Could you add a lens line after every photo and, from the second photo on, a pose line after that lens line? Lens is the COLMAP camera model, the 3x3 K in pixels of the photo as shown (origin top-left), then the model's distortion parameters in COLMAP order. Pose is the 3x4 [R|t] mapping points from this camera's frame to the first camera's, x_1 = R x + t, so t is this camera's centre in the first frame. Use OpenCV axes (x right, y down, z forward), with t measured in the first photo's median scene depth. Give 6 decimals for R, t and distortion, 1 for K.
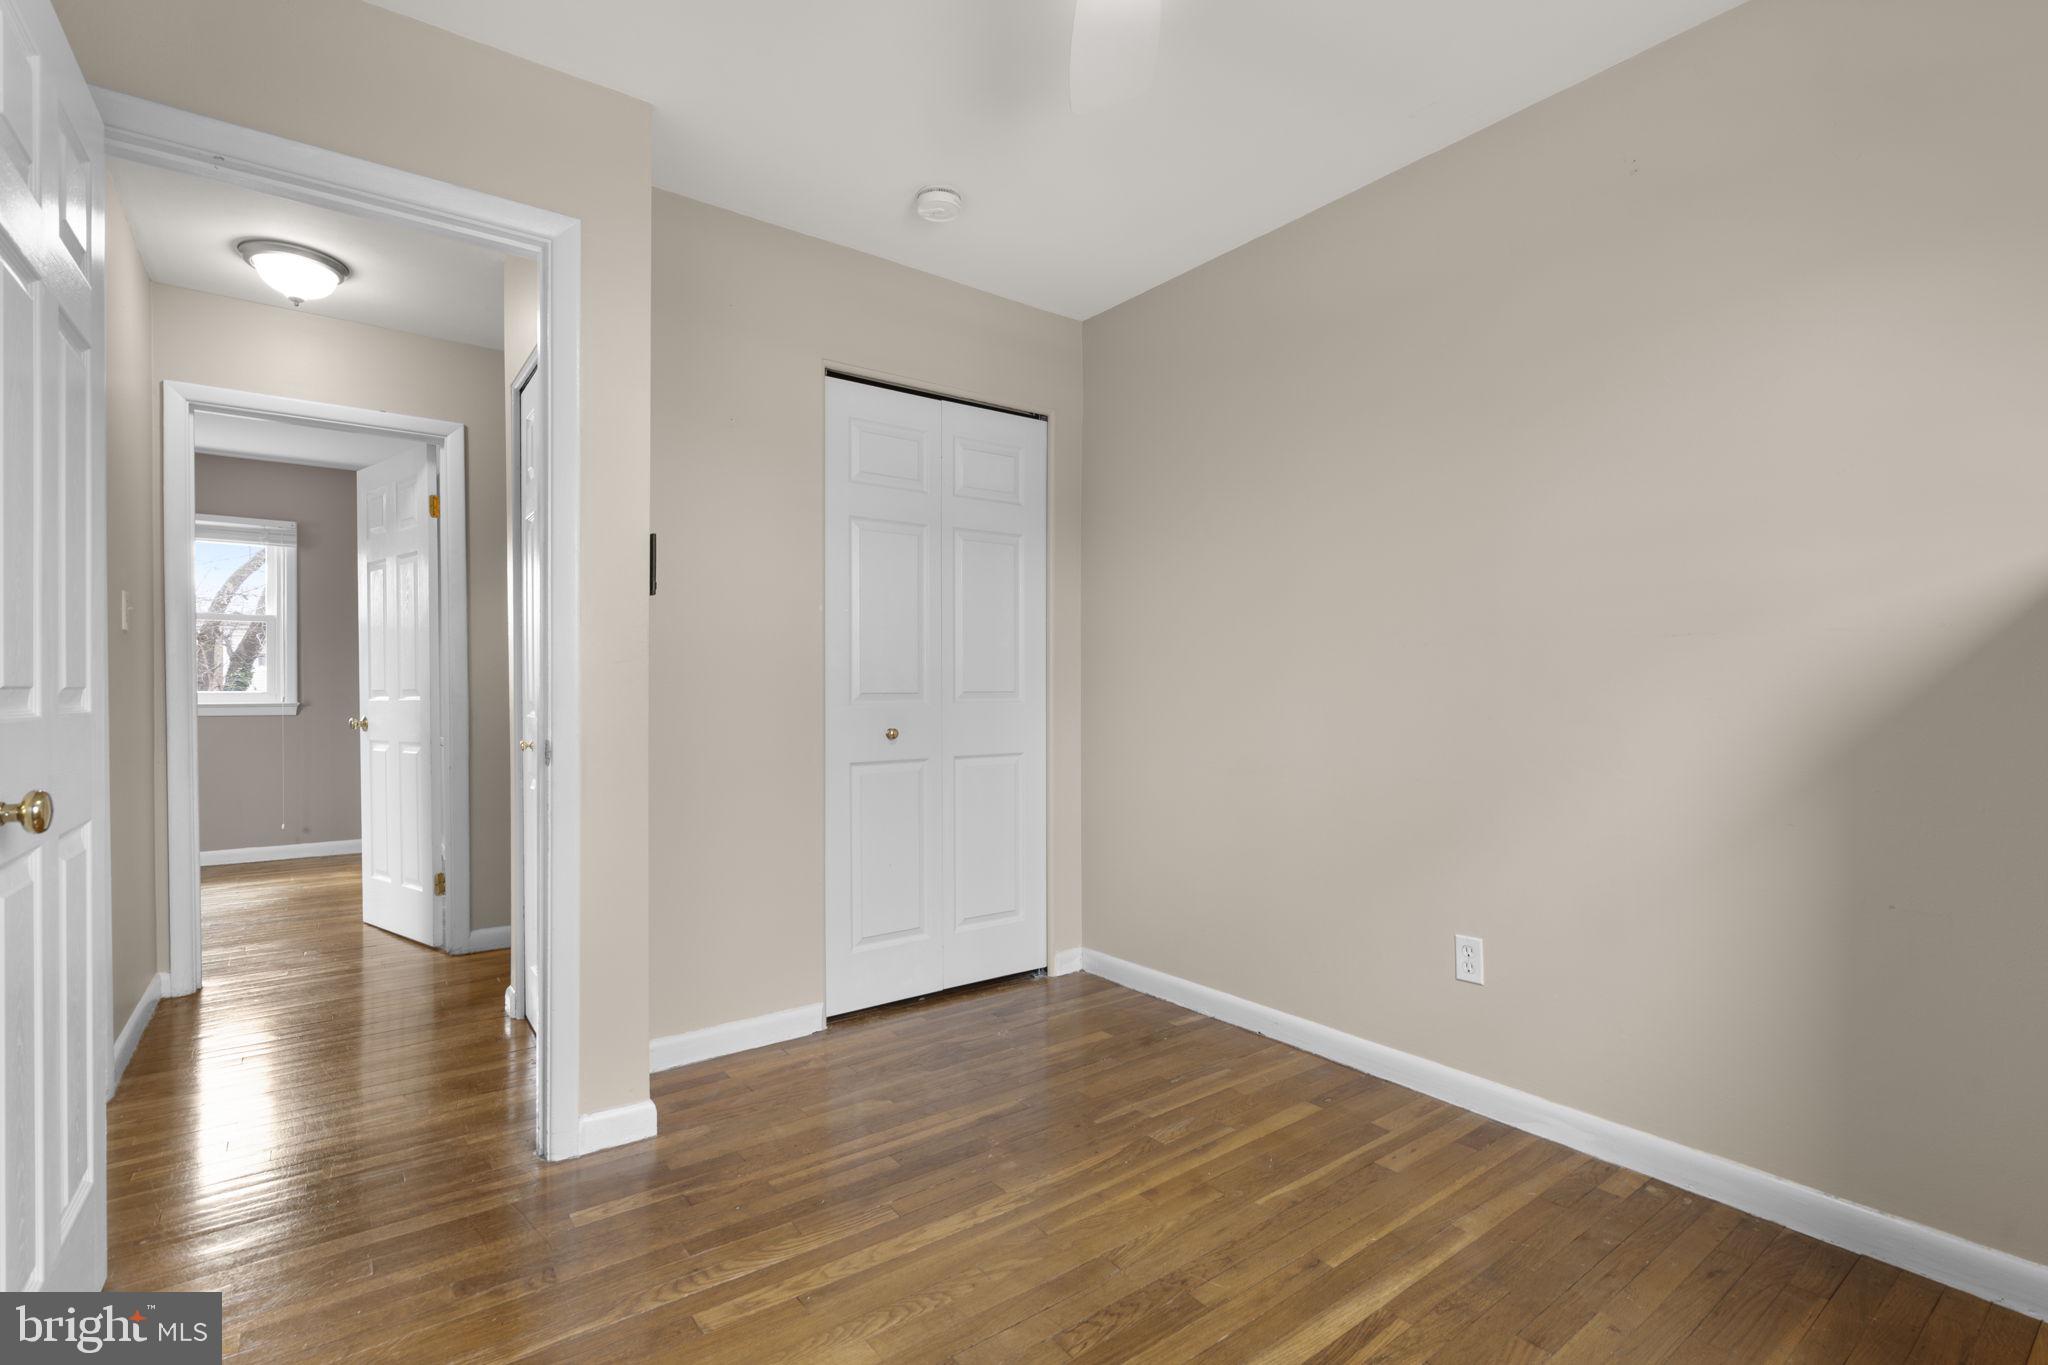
lens RADIAL K [[929.5, 0, 1024.7], [0, 929.5, 685.2], [0, 0, 1]] dist [-0.001415, -0.000336]
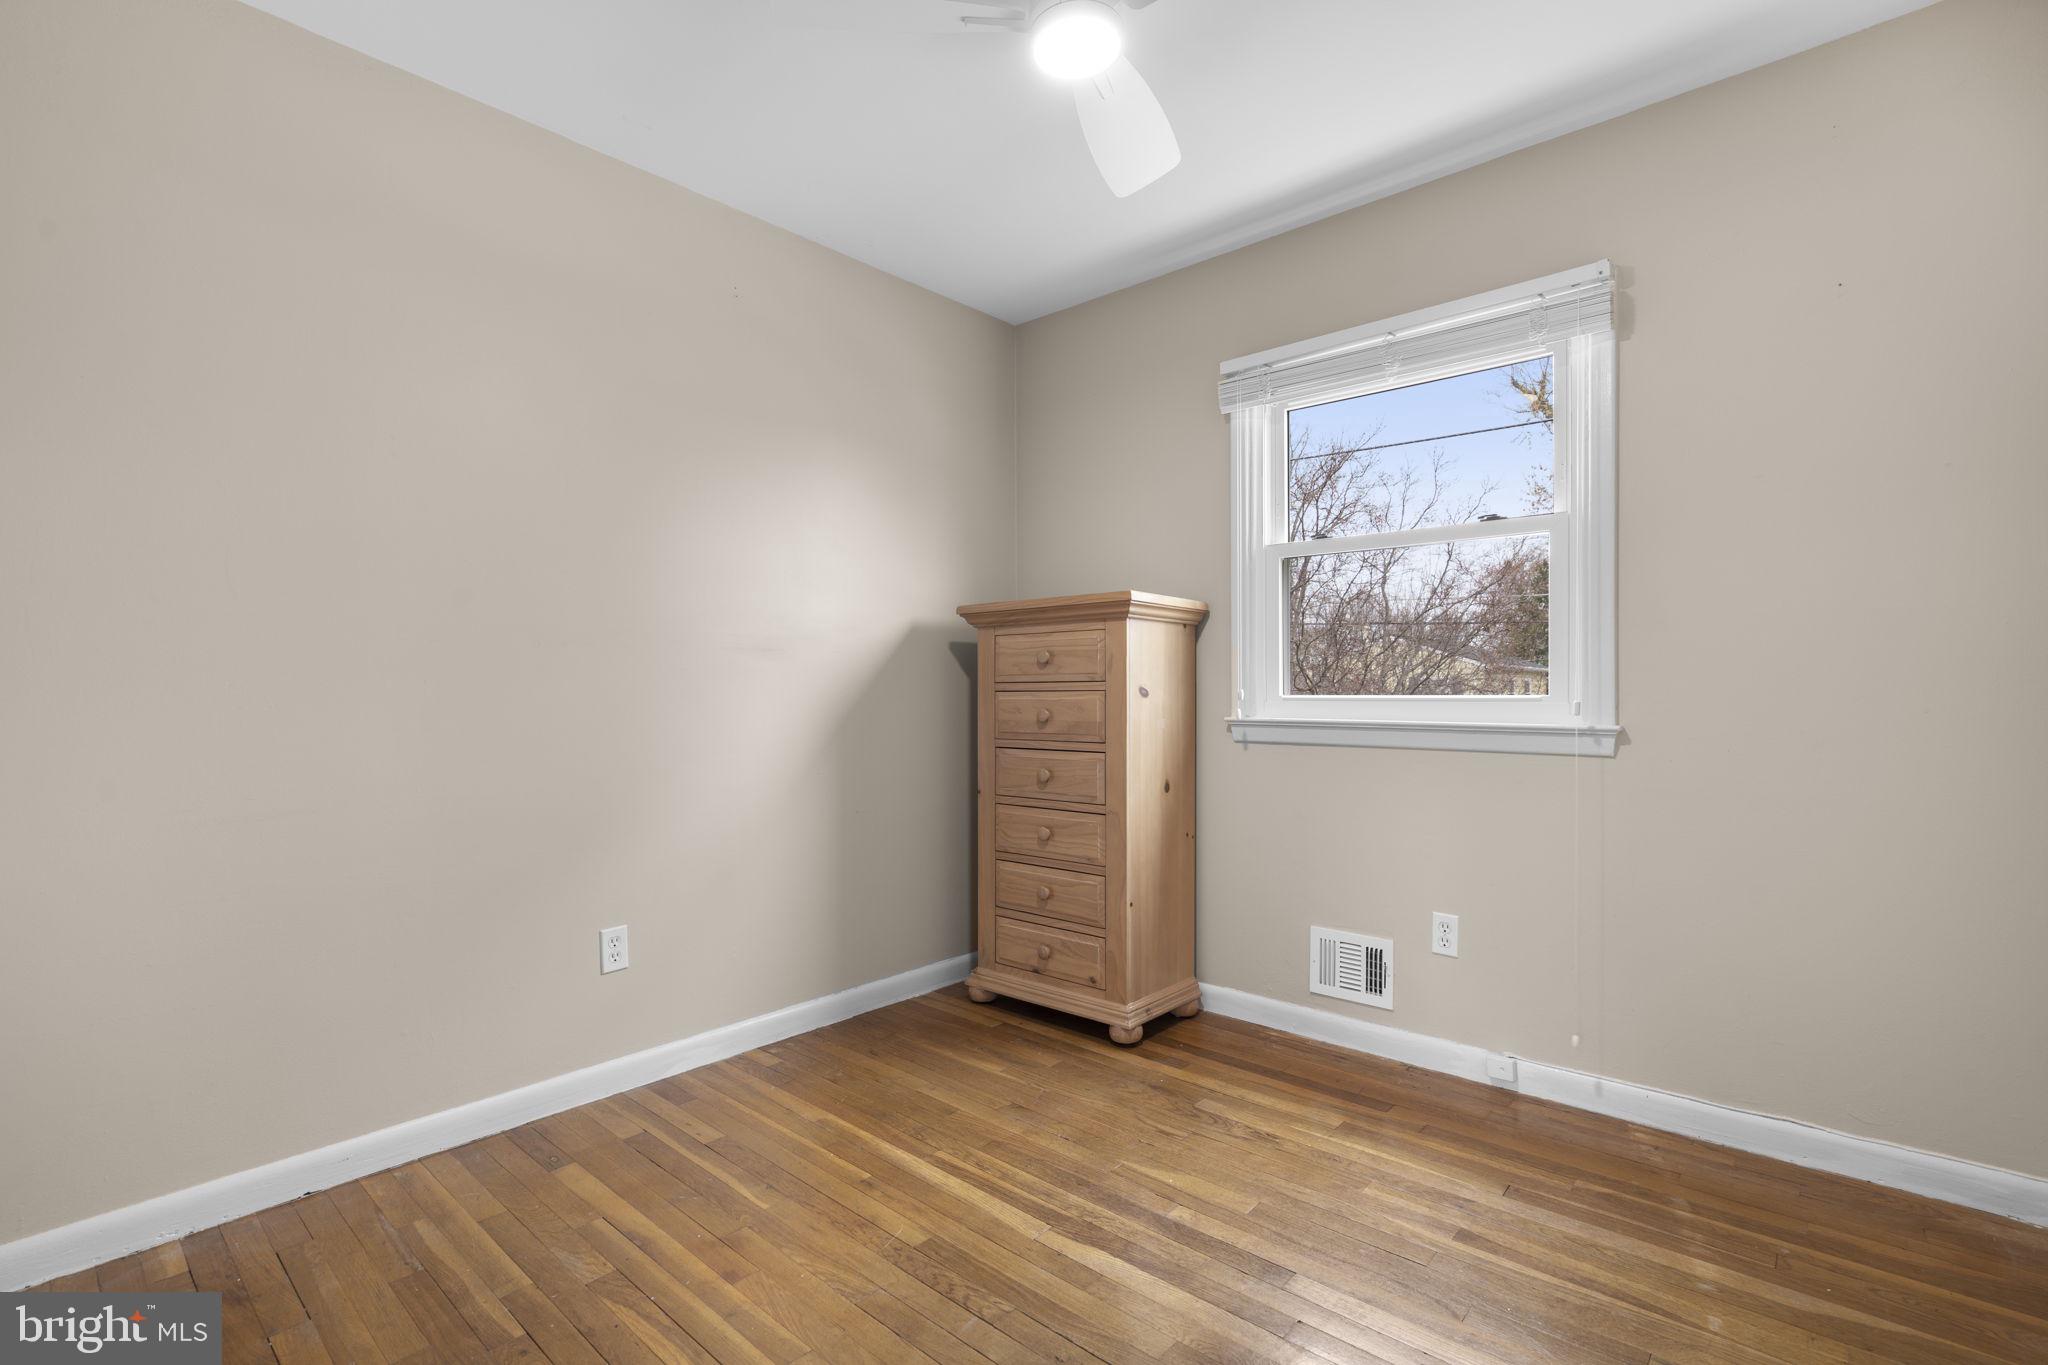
lens RADIAL K [[923.8, 0, 1019.1], [0, 923.8, 696.6], [0, 0, 1]] dist [-0.007425, 0.000930]
pose [[-0.174444, -0.008853, 0.984627, -0.694639], [0.004303, 0.999943, 0.009753, 0.002559], [-0.984658, 0.005938, -0.174396, 0.822969]]
